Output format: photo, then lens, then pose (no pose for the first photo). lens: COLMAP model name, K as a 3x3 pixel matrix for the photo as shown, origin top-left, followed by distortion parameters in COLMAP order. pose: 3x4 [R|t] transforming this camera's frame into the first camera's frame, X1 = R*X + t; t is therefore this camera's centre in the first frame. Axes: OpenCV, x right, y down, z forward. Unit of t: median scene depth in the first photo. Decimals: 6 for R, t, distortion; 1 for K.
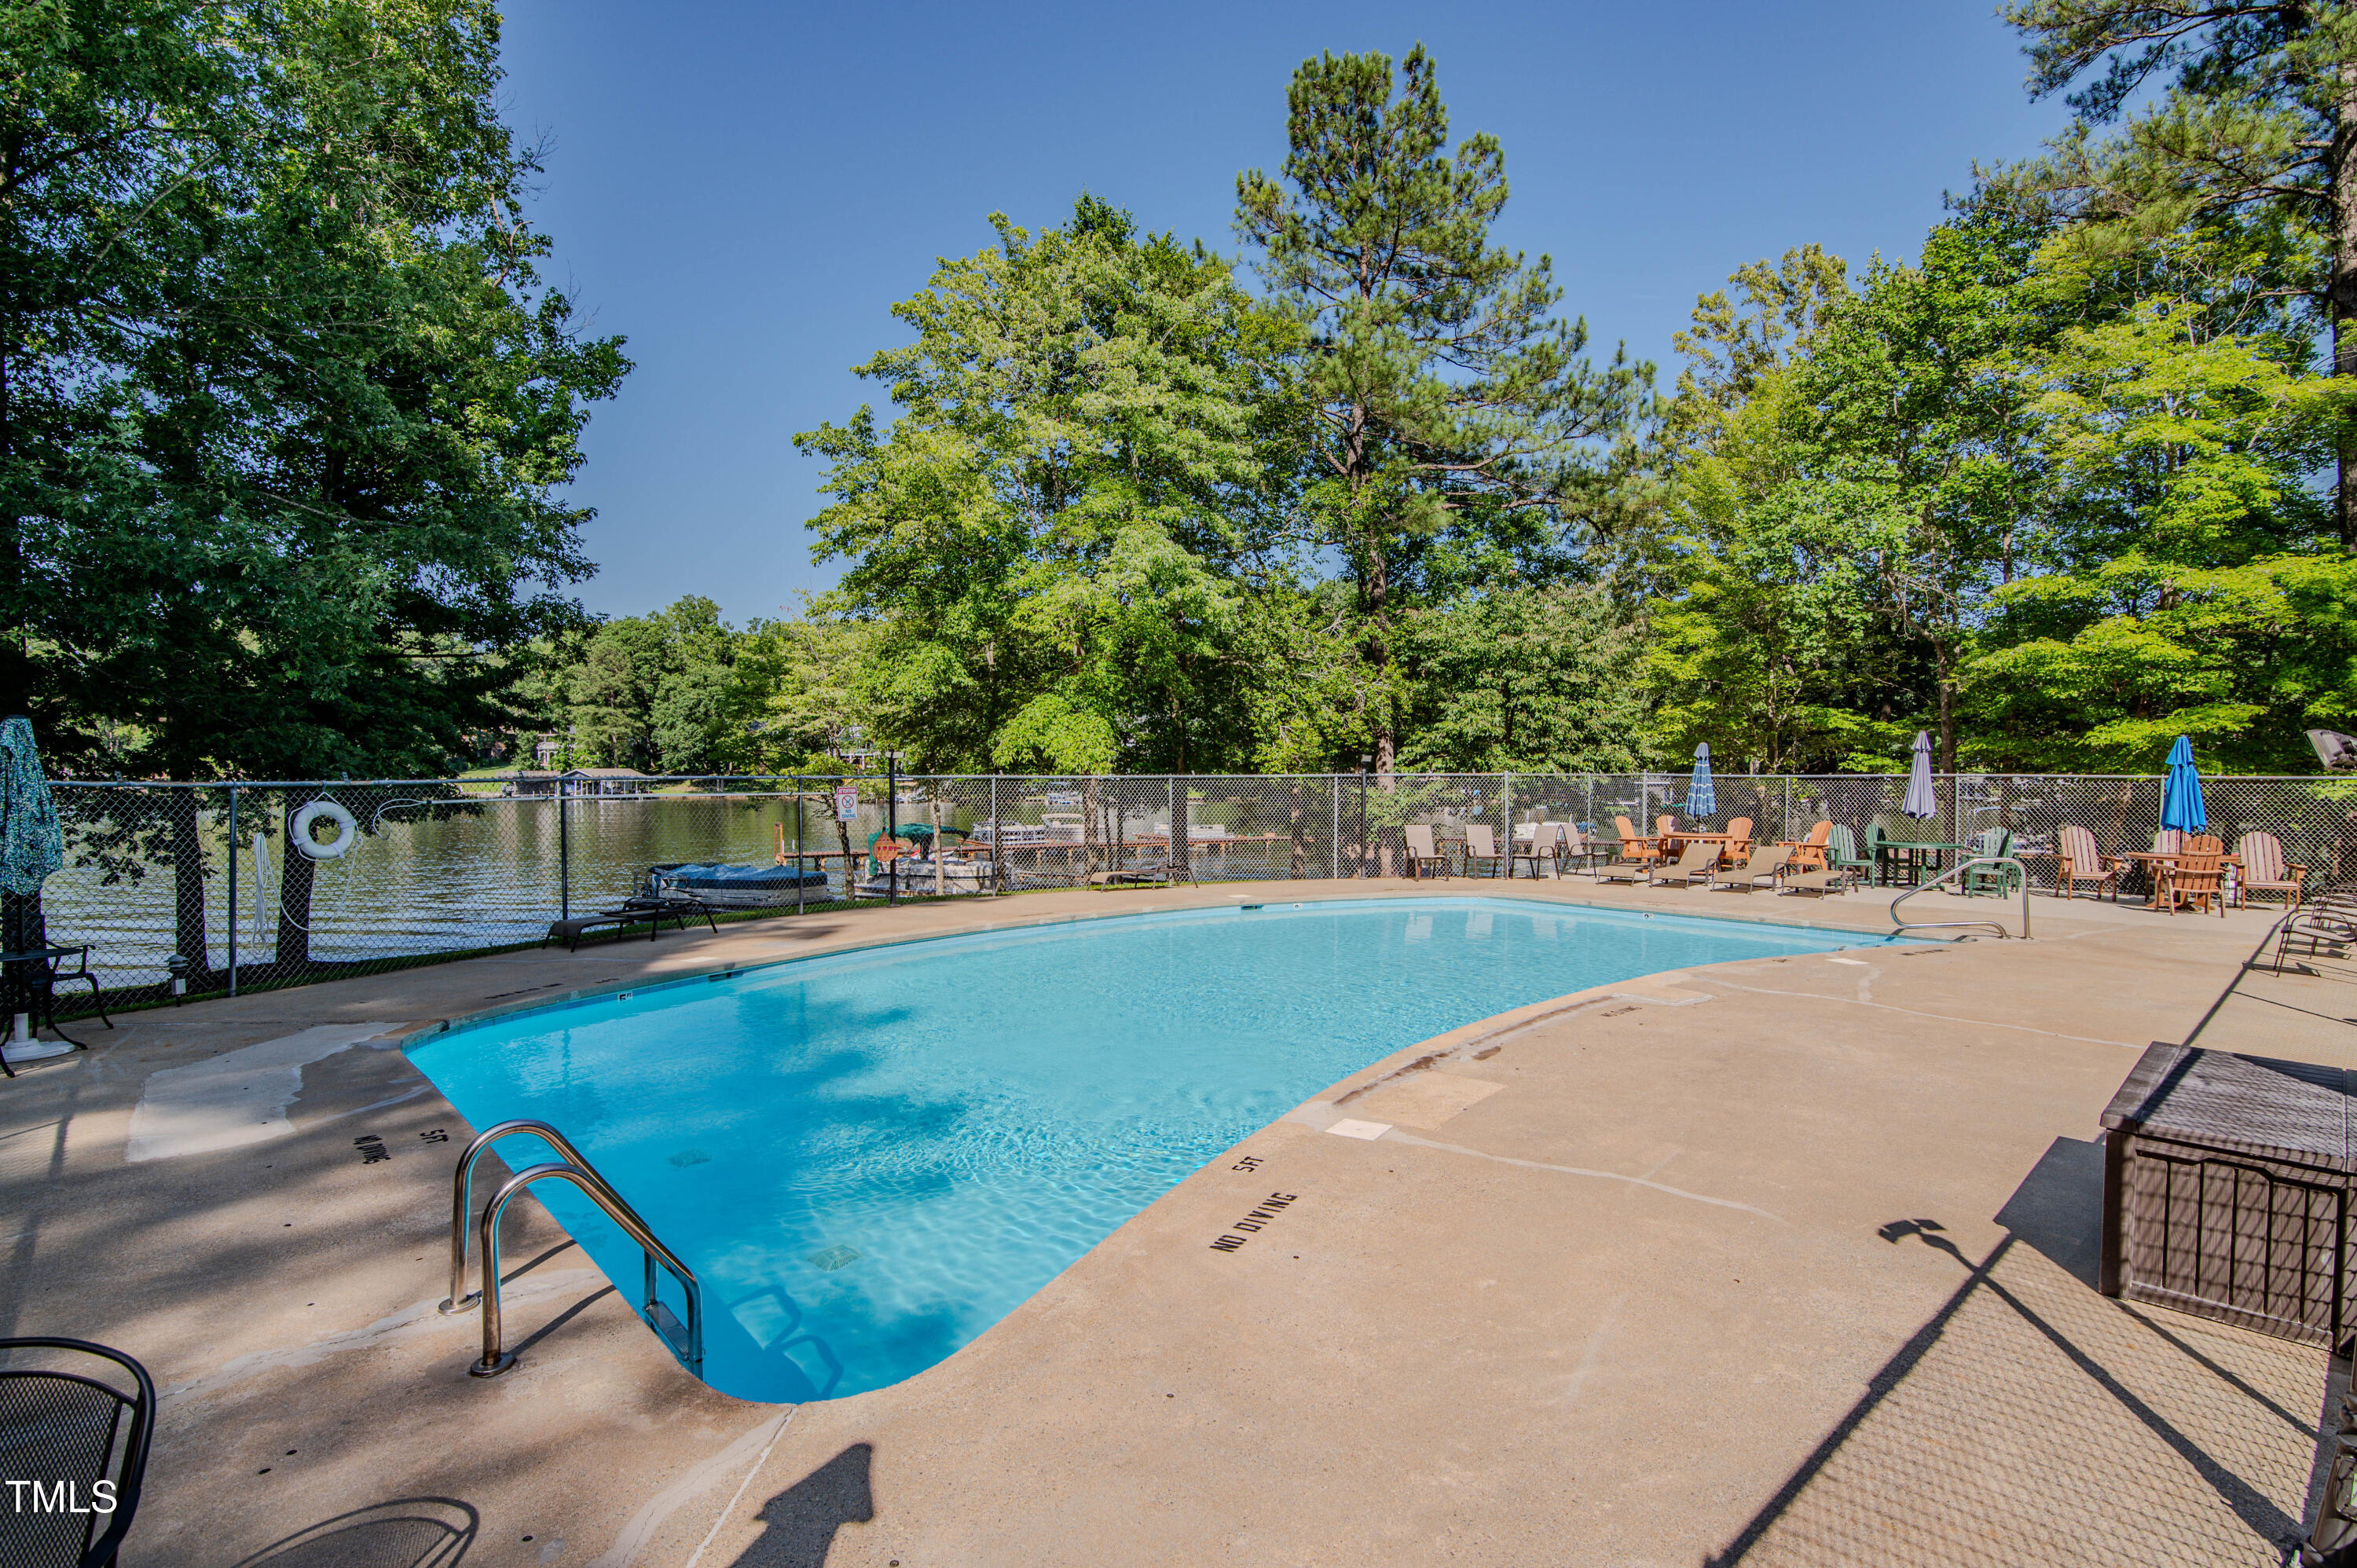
lens RADIAL K [[1192.6, 0, 1178.5], [0, 1192.6, 784.0], [0, 0, 1]] dist [-0.016386, 0.000091]
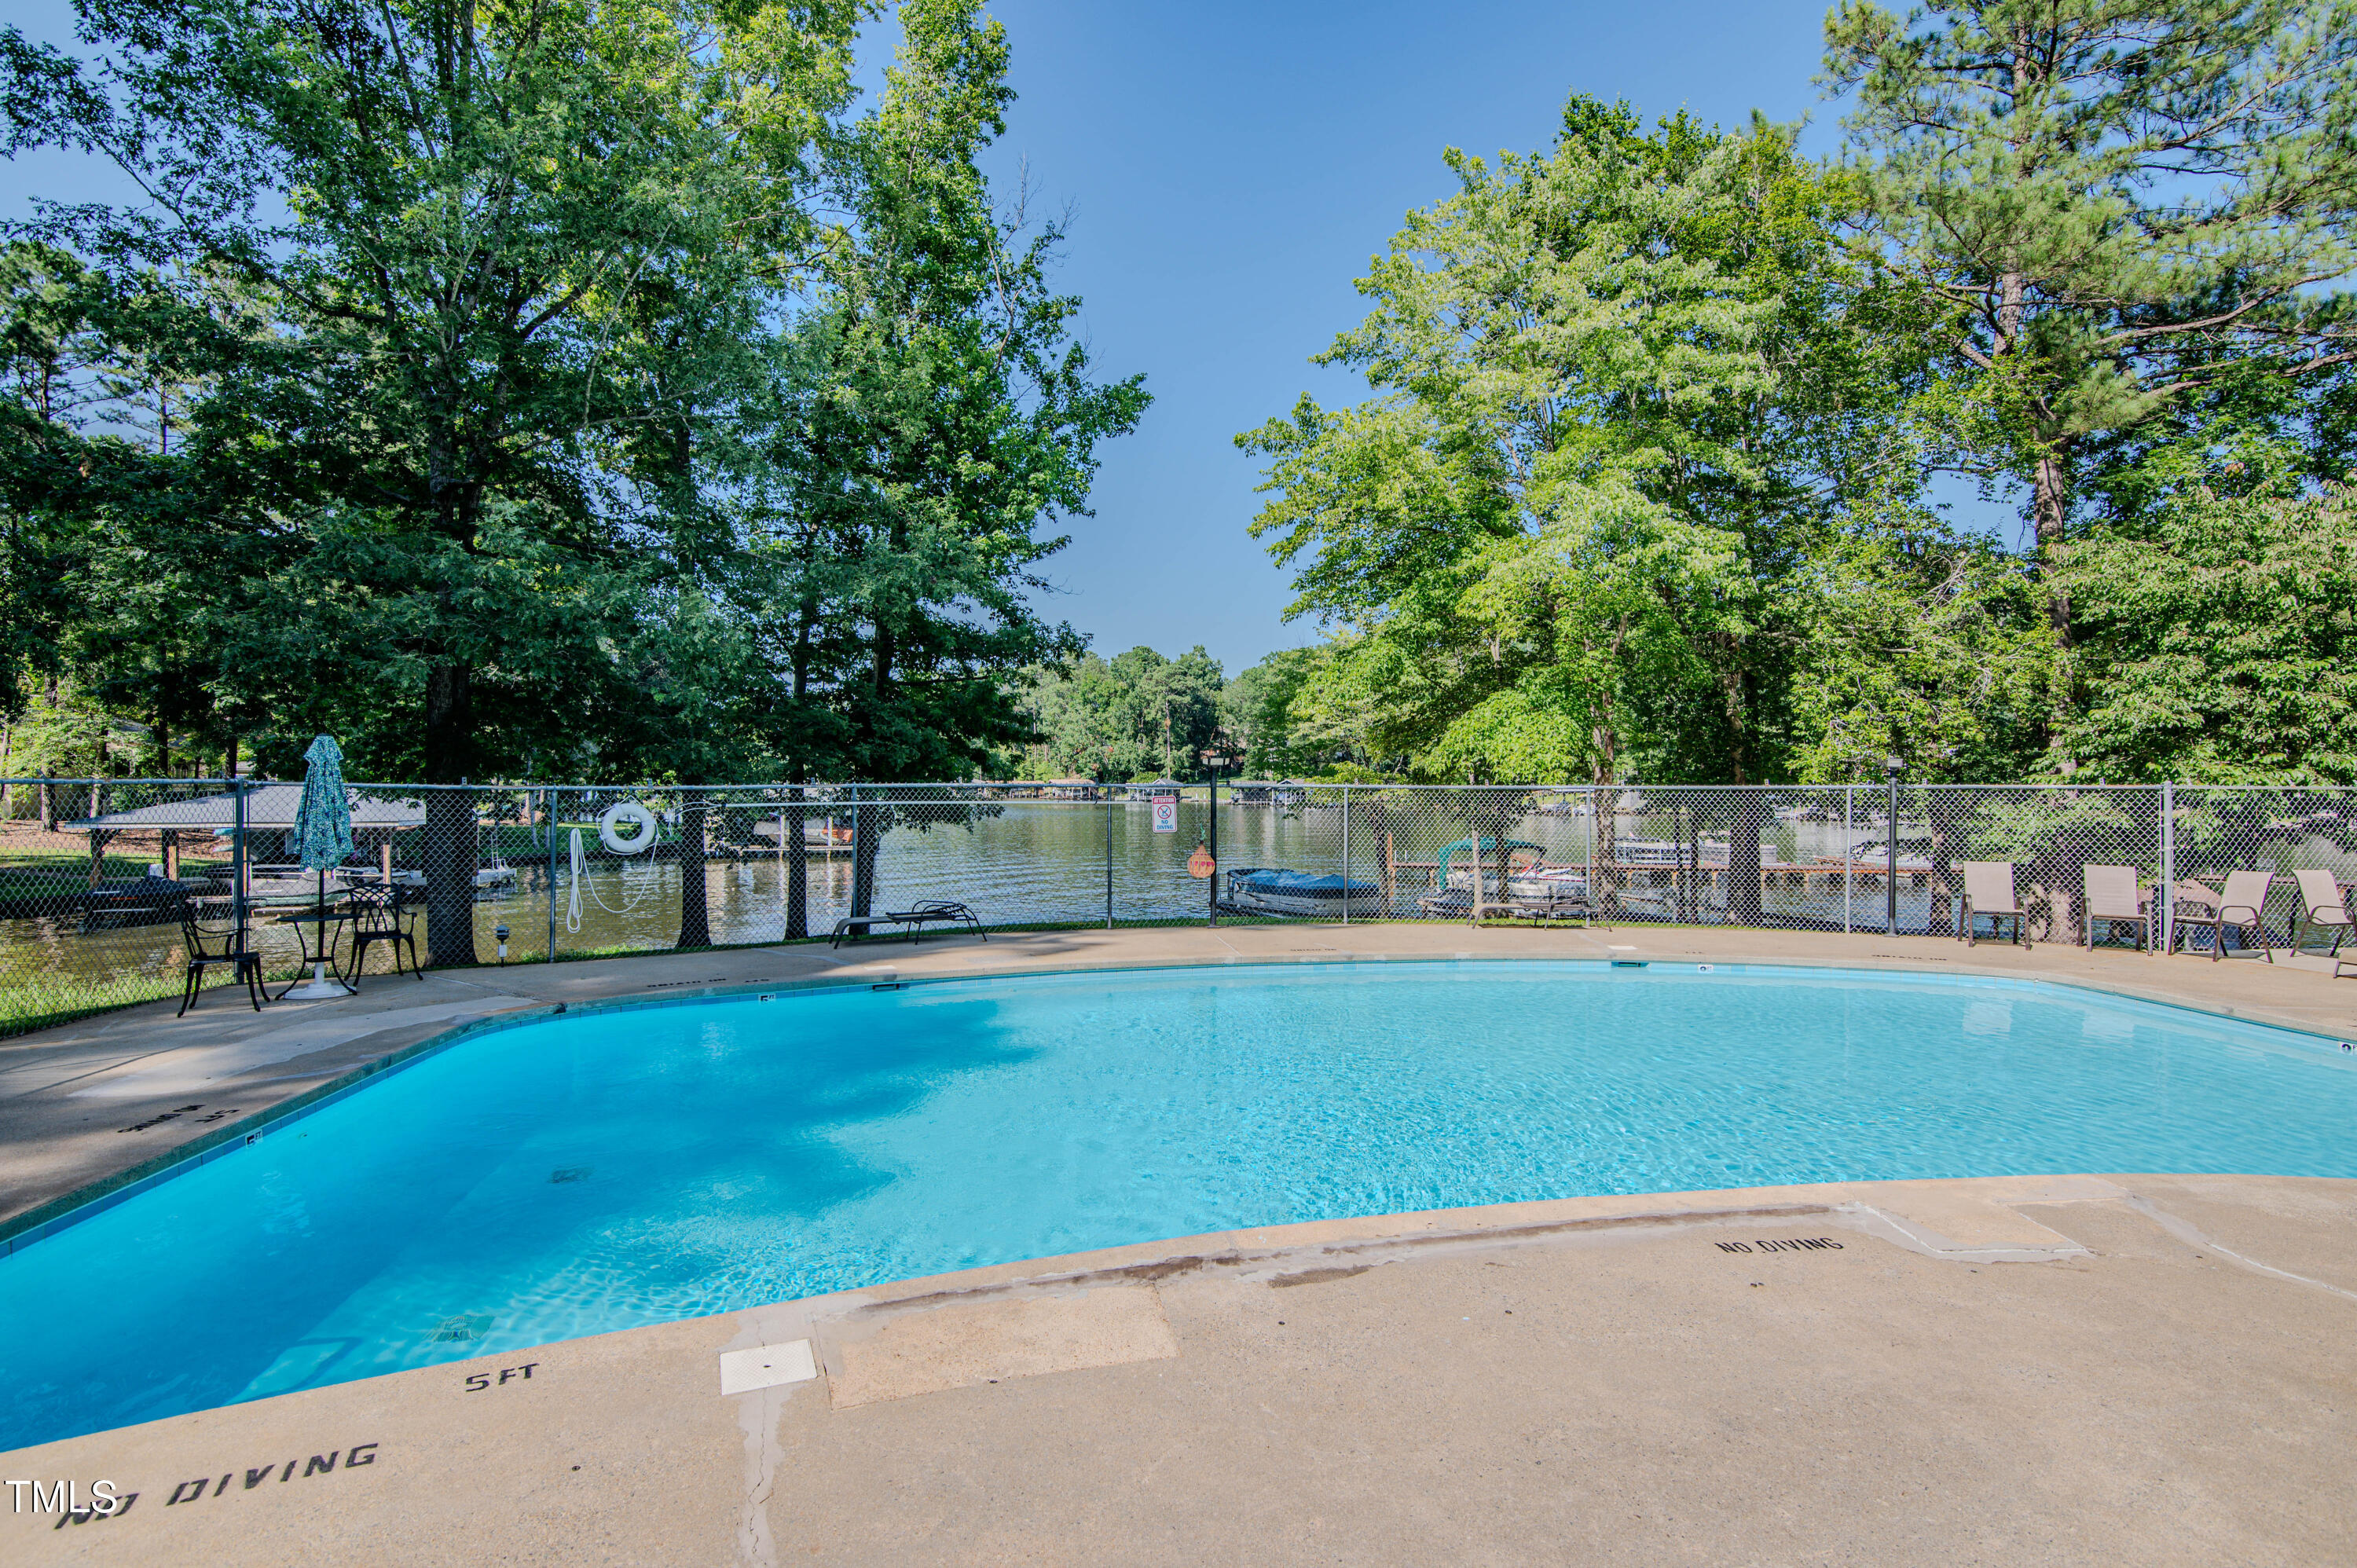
lens RADIAL K [[1166.9, 0, 1178.5], [0, 1166.9, 784.0], [0, 0, 1]] dist [-0.017842, -0.000793]
pose [[0.809132, 0.003365, -0.587618, 0.192267], [-0.008515, 0.999946, -0.005998, -0.001098], [0.587565, 0.009857, 0.809117, 0.186161]]
